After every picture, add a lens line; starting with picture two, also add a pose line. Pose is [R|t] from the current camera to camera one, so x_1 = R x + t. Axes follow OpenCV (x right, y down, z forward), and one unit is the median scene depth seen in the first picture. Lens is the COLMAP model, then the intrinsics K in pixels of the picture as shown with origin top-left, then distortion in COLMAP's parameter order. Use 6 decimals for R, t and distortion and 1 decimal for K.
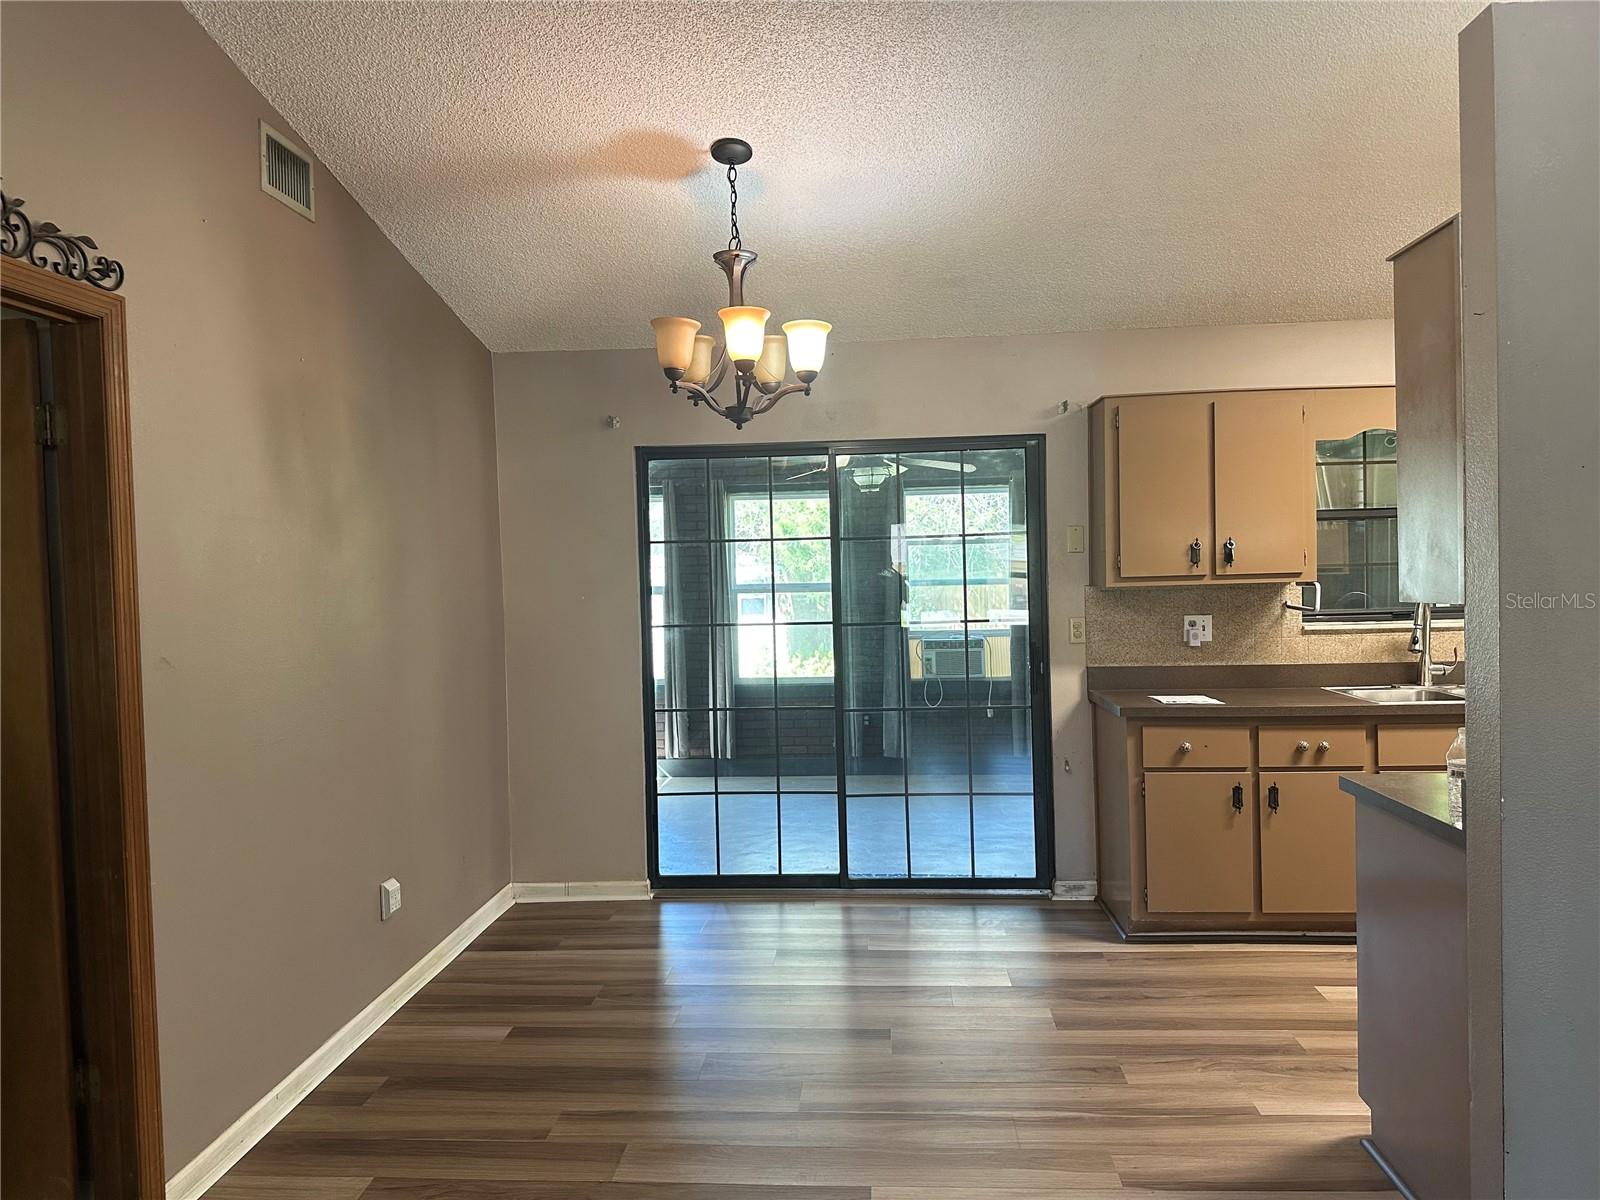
lens RADIAL K [[1114.7, 0, 805.3], [0, 1114.7, 602.3], [0, 0, 1]] dist [0.069652, -0.086955]
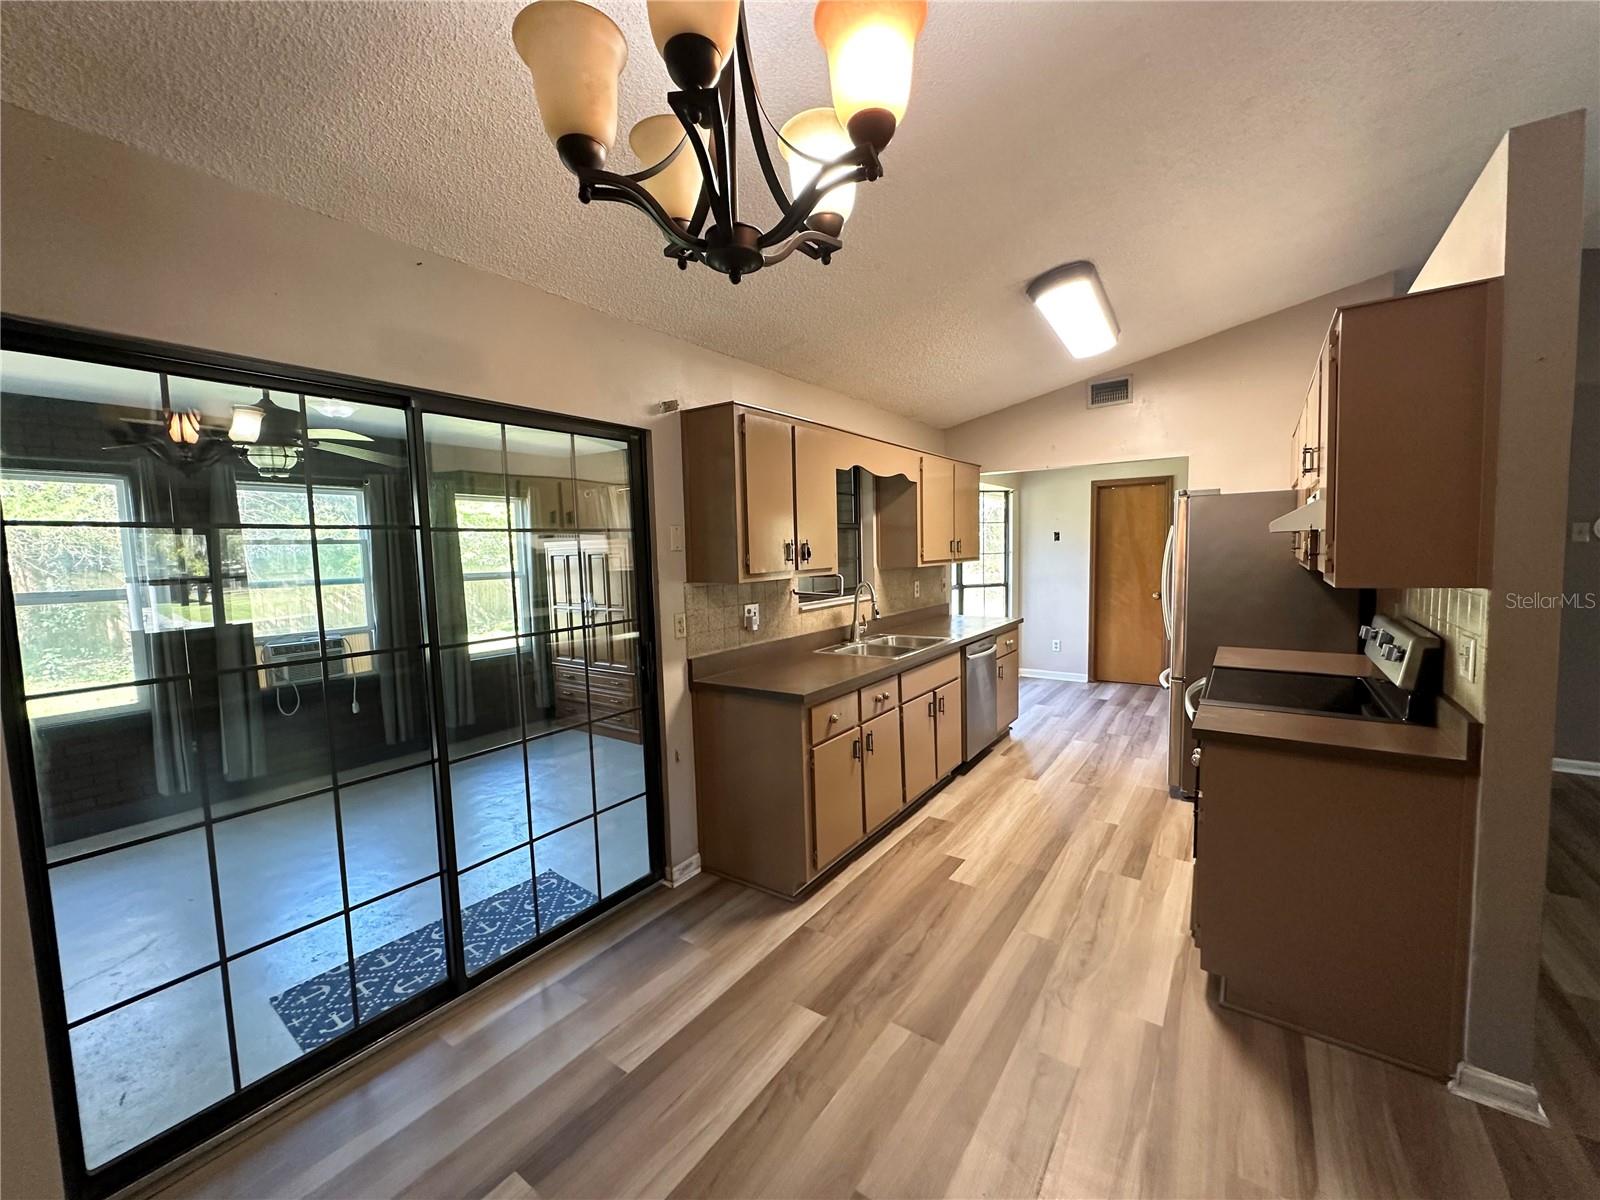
lens RADIAL K [[637.5, 0, 802.3], [0, 637.5, 600.4], [0, 0, 1]] dist [-0.000348, -0.000811]
pose [[0.517161, -0.058201, 0.853907, -0.206048], [0.037321, 0.998270, 0.045438, -0.021378], [-0.855074, 0.008370, 0.518438, 0.598122]]
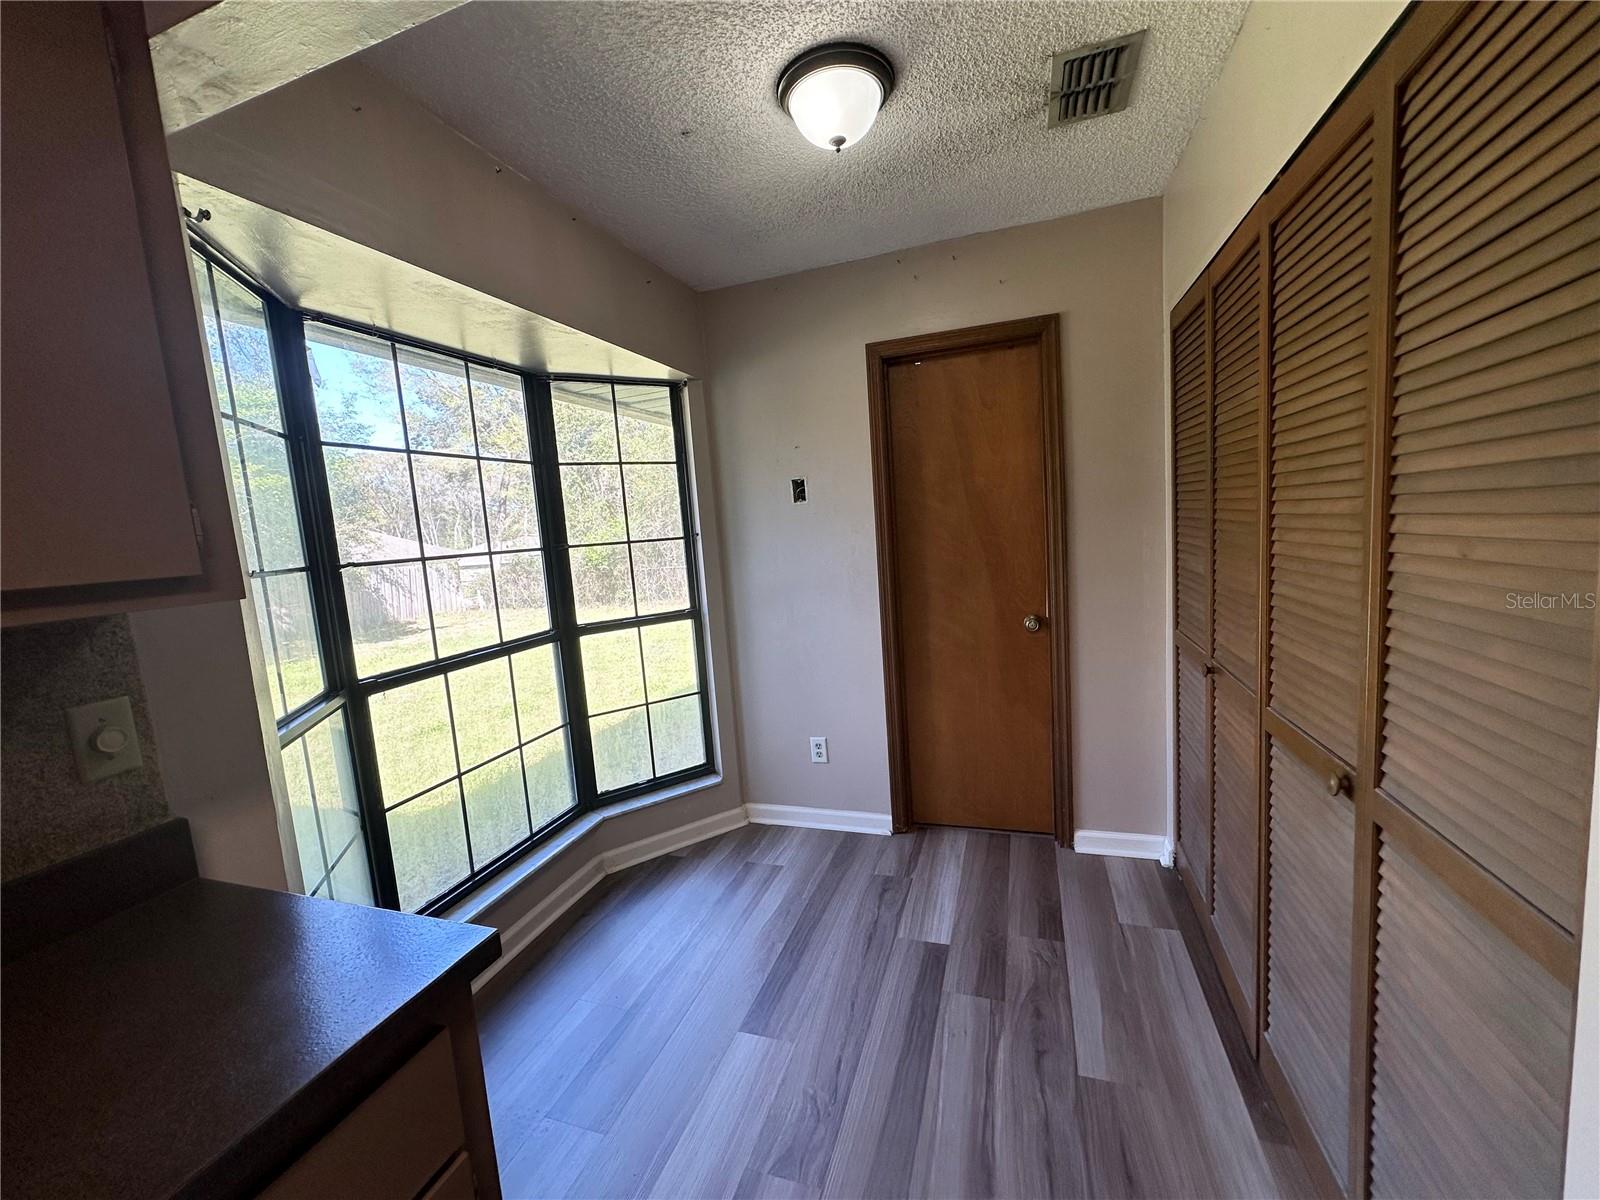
lens RADIAL K [[637.5, 0, 803.8], [0, 637.5, 601.1], [0, 0, 1]] dist [-0.000348, -0.000811]
pose [[0.254159, -0.115881, 0.960195, 0.742011], [0.099145, 0.990688, 0.093318, -0.031379], [-0.962067, 0.071481, 0.263281, 0.699083]]
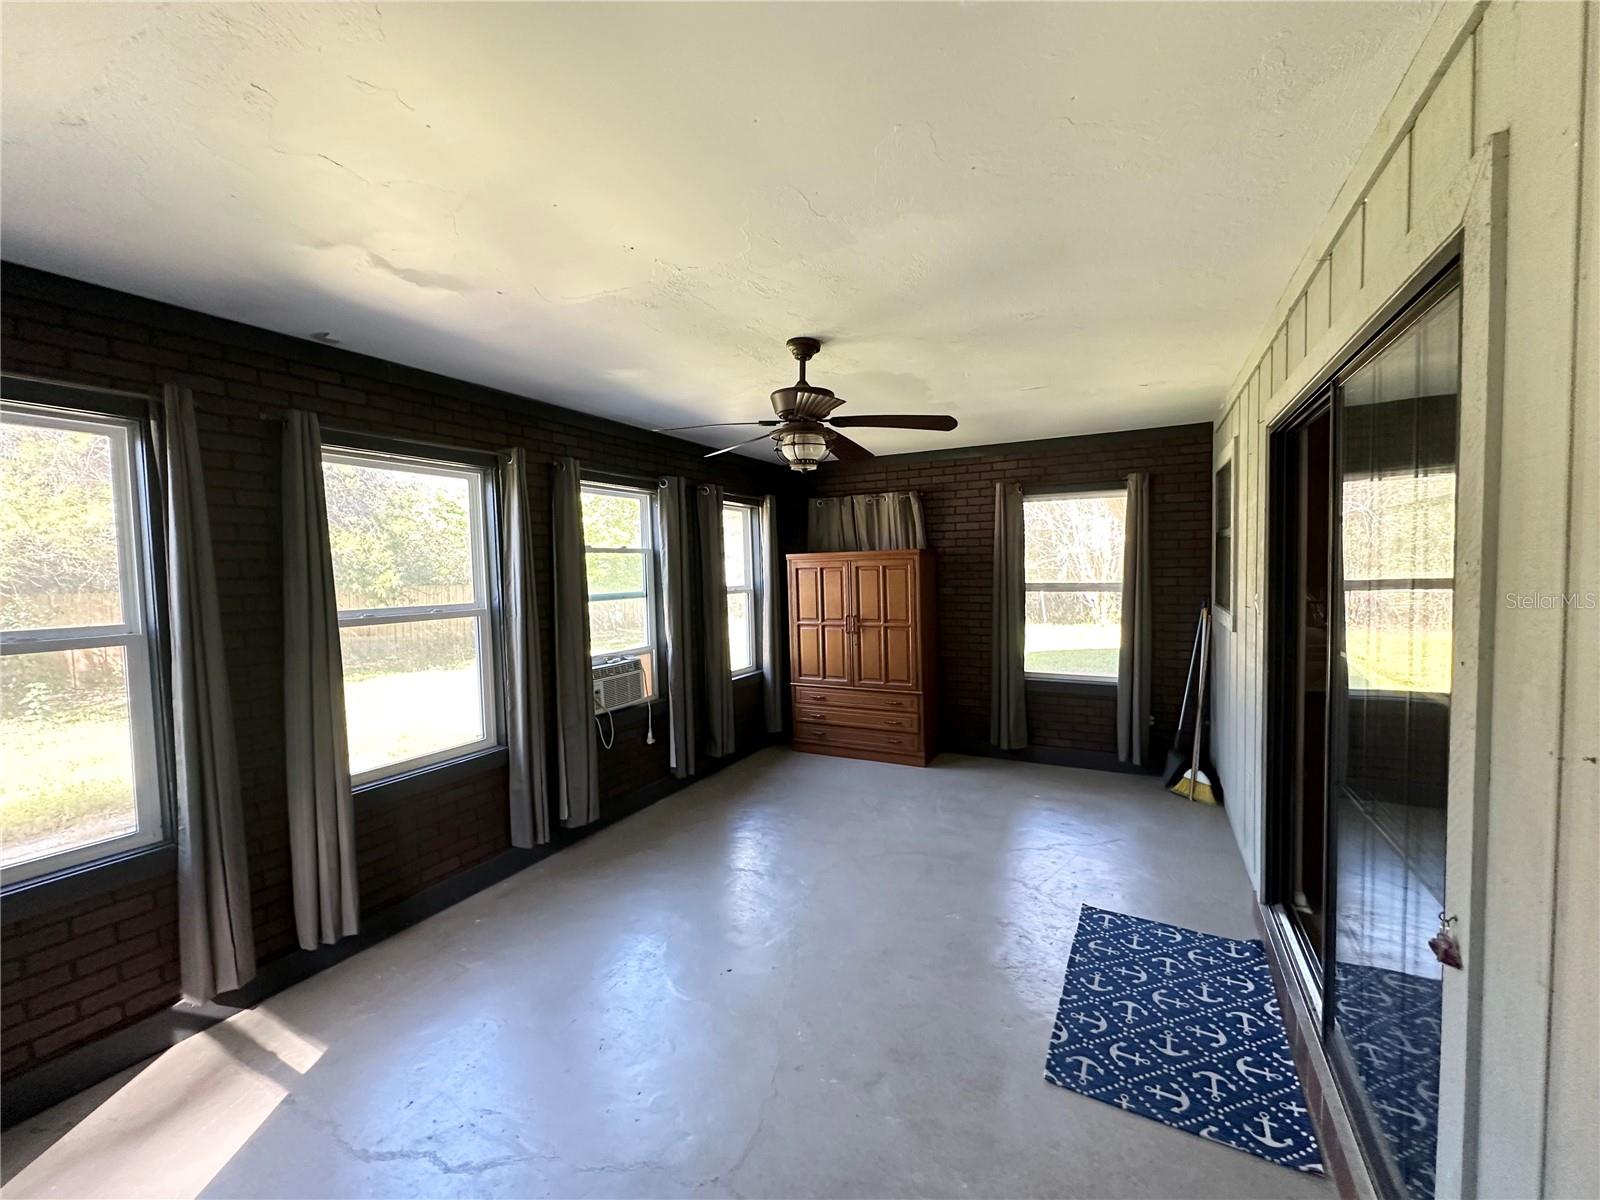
lens RADIAL K [[637.5, 0, 800.6], [0, 637.5, 599.1], [0, 0, 1]] dist [-0.000348, -0.000811]
pose [[0.401972, -0.028125, 0.915220, -0.451250], [0.040411, 0.999099, 0.012953, -0.029603], [-0.914760, 0.031778, 0.402747, 1.179491]]
